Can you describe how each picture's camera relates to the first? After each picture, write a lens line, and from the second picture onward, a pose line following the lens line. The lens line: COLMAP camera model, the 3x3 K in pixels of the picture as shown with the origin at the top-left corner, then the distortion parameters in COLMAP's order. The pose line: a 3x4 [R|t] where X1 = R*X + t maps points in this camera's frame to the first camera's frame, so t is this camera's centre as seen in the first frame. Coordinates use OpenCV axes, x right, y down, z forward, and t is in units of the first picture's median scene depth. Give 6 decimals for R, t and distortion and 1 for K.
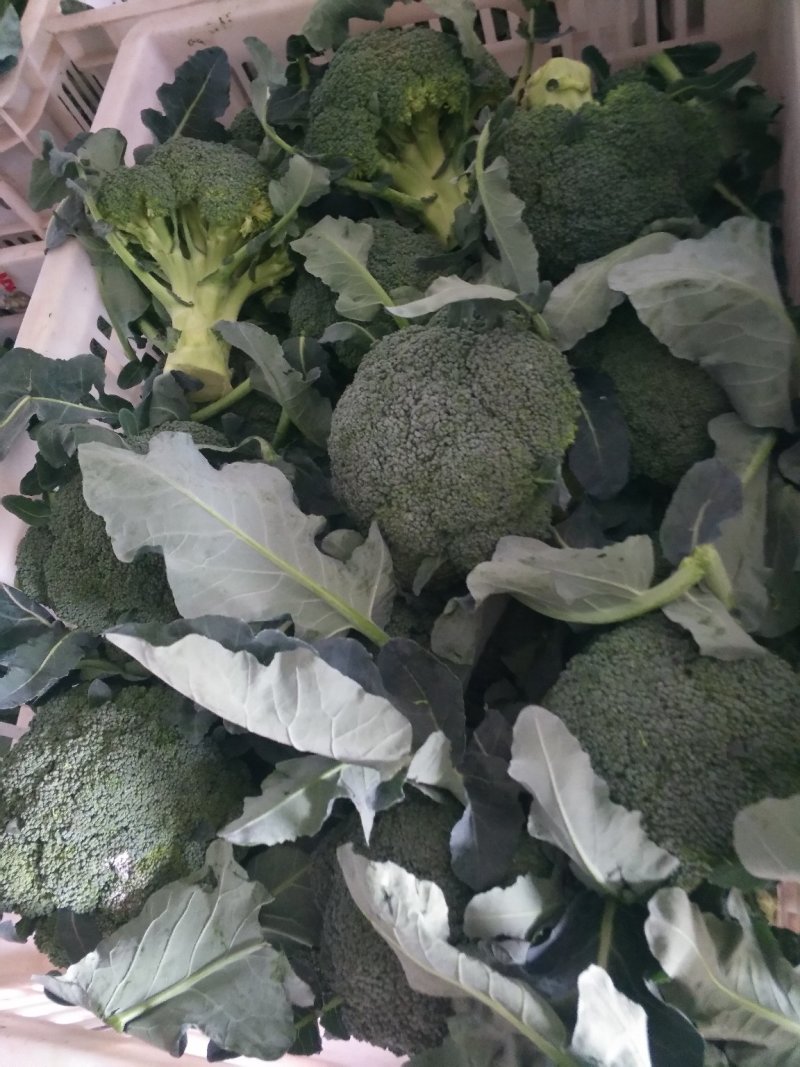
lens RADIAL K [[836.5, 0, 400.0], [0, 836.5, 533.5], [0, 0, 1]] dist [-0.060622, 0.118938]
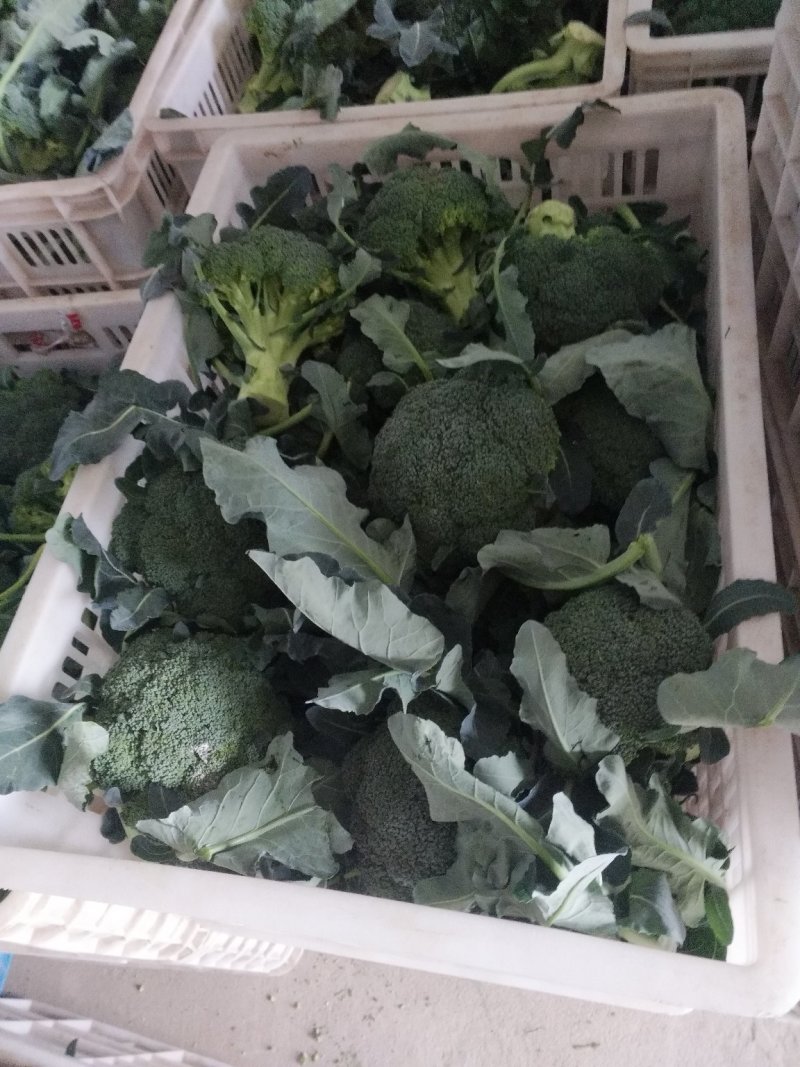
lens RADIAL K [[836.5, 0, 400.0], [0, 836.5, 533.5], [0, 0, 1]] dist [-0.060622, 0.118938]
pose [[0.994202, 0.079262, 0.072663, -0.145146], [-0.071811, 0.992395, -0.099981, 0.160508], [-0.080035, 0.094183, 0.992333, -0.361031]]
